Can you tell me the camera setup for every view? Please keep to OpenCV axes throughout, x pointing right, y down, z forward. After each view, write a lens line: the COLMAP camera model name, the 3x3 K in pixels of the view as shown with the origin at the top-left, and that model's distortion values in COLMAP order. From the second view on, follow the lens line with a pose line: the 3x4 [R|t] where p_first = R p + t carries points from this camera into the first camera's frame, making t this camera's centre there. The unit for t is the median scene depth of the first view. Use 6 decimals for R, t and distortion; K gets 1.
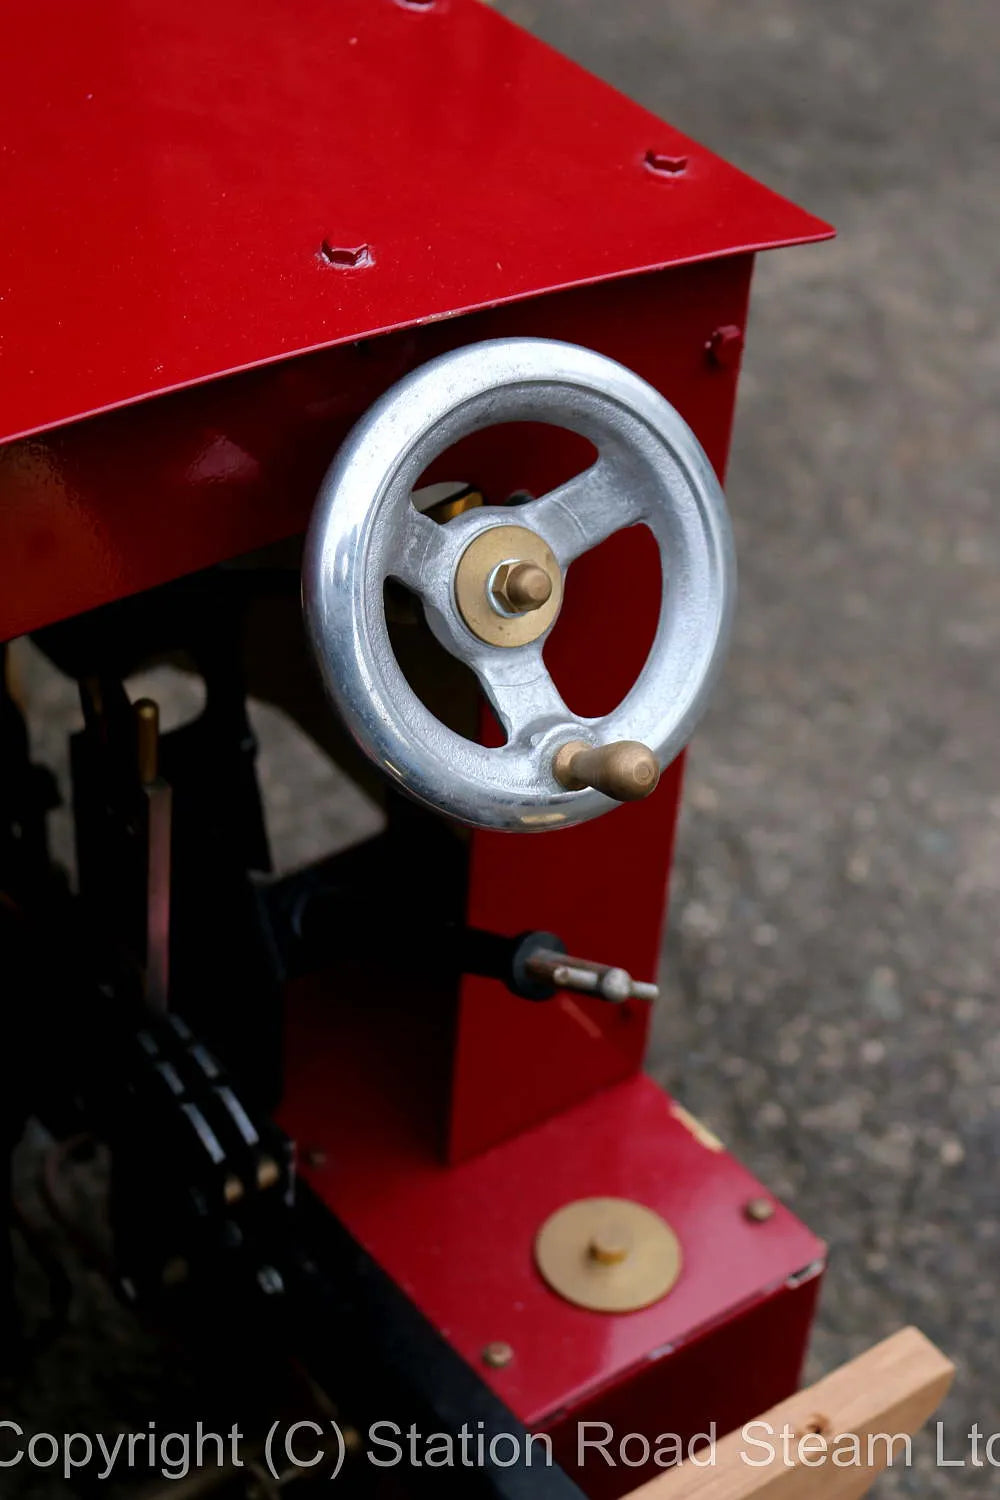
lens RADIAL K [[2858.8, 0, 500.0], [0, 2858.8, 750.0], [0, 0, 1]] dist [-0.019123, -0.056285]
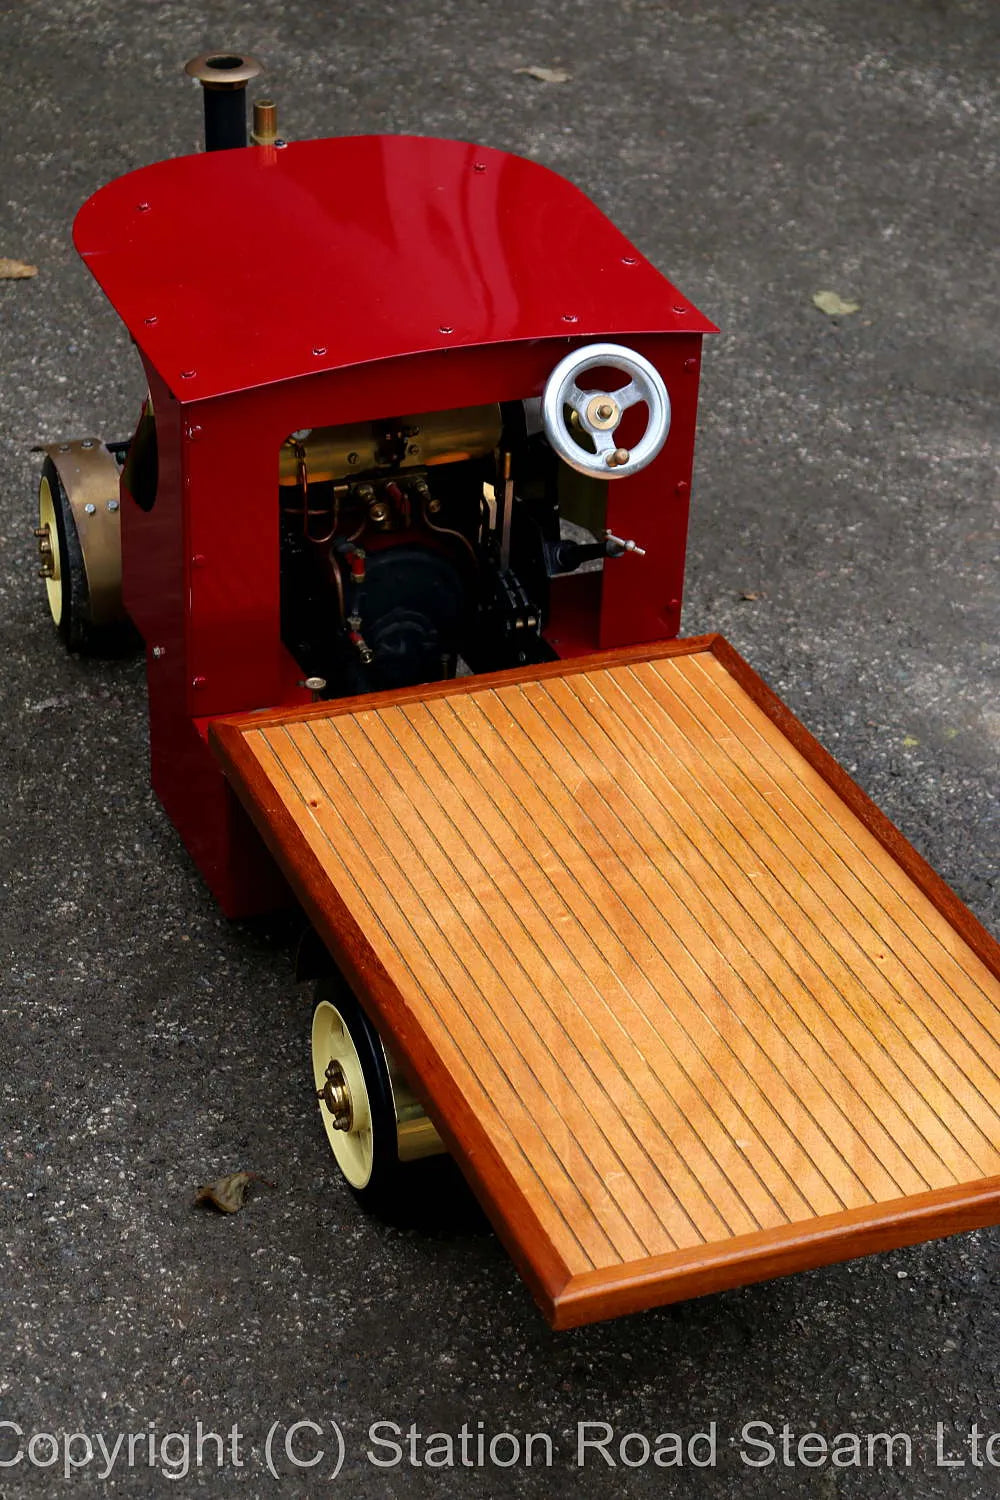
lens RADIAL K [[3333.4, 0, 500.0], [0, 3333.4, 750.0], [0, 0, 1]] dist [0.029035, -0.046259]
pose [[0.965655, 0.116373, -0.232310, 0.891438], [-0.149014, 0.980482, -0.128256, 0.905480], [0.212850, 0.158469, 0.964149, -2.973134]]
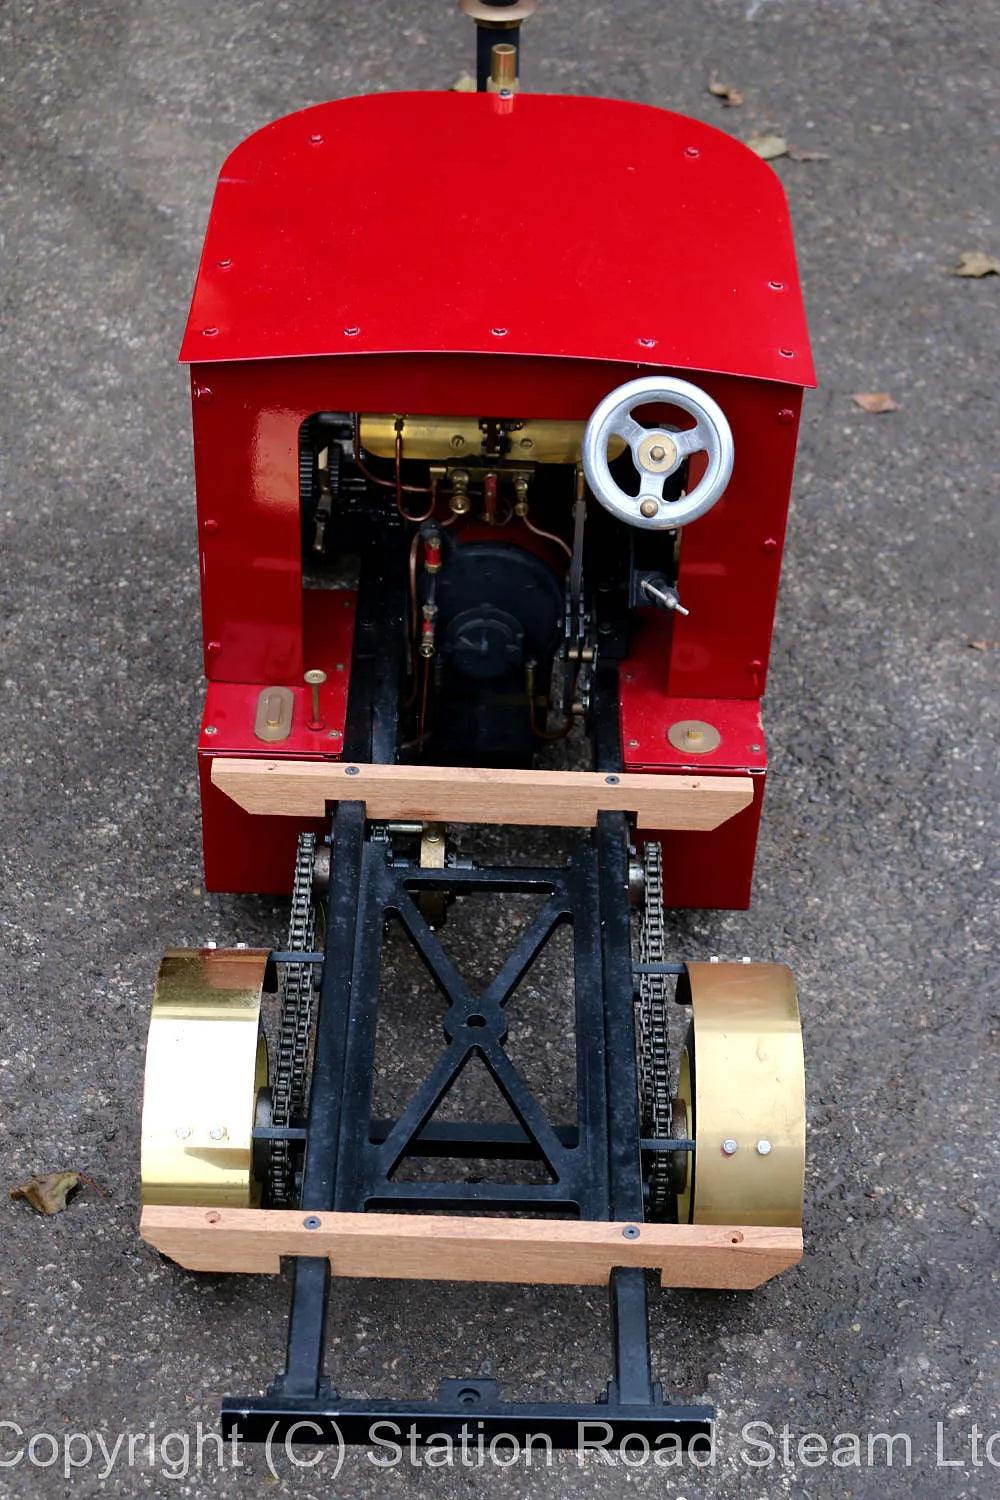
lens RADIAL K [[2579.2, 0, 500.0], [0, 2579.2, 750.0], [0, 0, 1]] dist [-0.022564, 0.092138]
pose [[0.802893, 0.346140, -0.485335, 1.367759], [-0.373640, 0.926589, 0.042727, 0.191741], [0.464496, 0.147036, 0.873284, -1.551413]]
